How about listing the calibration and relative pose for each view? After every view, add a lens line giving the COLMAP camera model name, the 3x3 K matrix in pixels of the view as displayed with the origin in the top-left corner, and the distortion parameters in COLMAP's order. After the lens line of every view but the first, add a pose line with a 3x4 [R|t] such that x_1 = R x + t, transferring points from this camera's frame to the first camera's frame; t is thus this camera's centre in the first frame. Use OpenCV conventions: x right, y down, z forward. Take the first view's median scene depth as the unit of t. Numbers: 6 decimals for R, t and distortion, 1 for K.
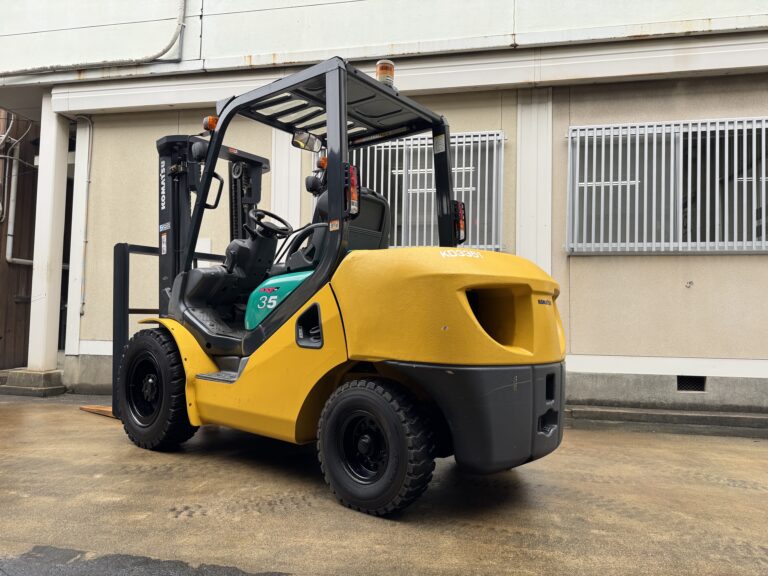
lens RADIAL K [[534.1, 0, 384.0], [0, 534.1, 288.0], [0, 0, 1]] dist [0.025292, -0.032114]
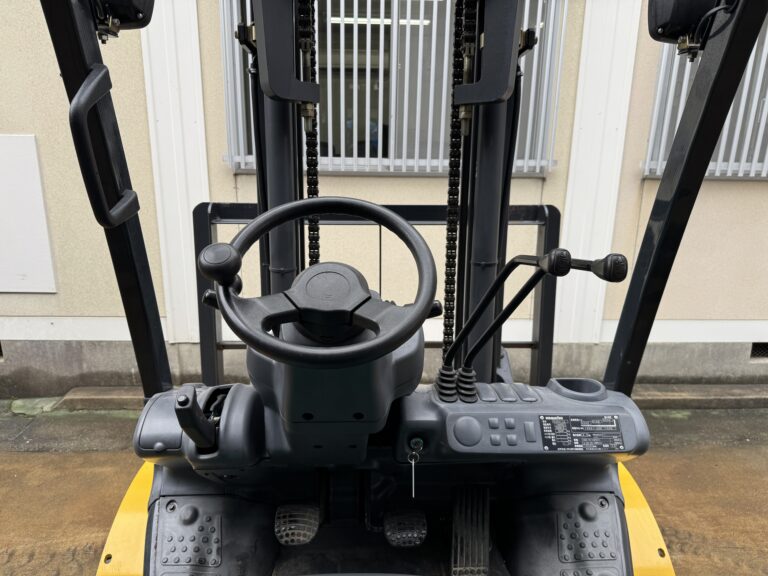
lens RADIAL K [[534.1, 0, 384.0], [0, 534.1, 288.0], [0, 0, 1]] dist [0.025292, -0.032114]
pose [[0.974900, -0.062024, 0.213830, -0.116555], [-0.009704, 0.947664, 0.319121, -0.142447], [-0.222432, -0.313186, 0.923276, 0.426550]]
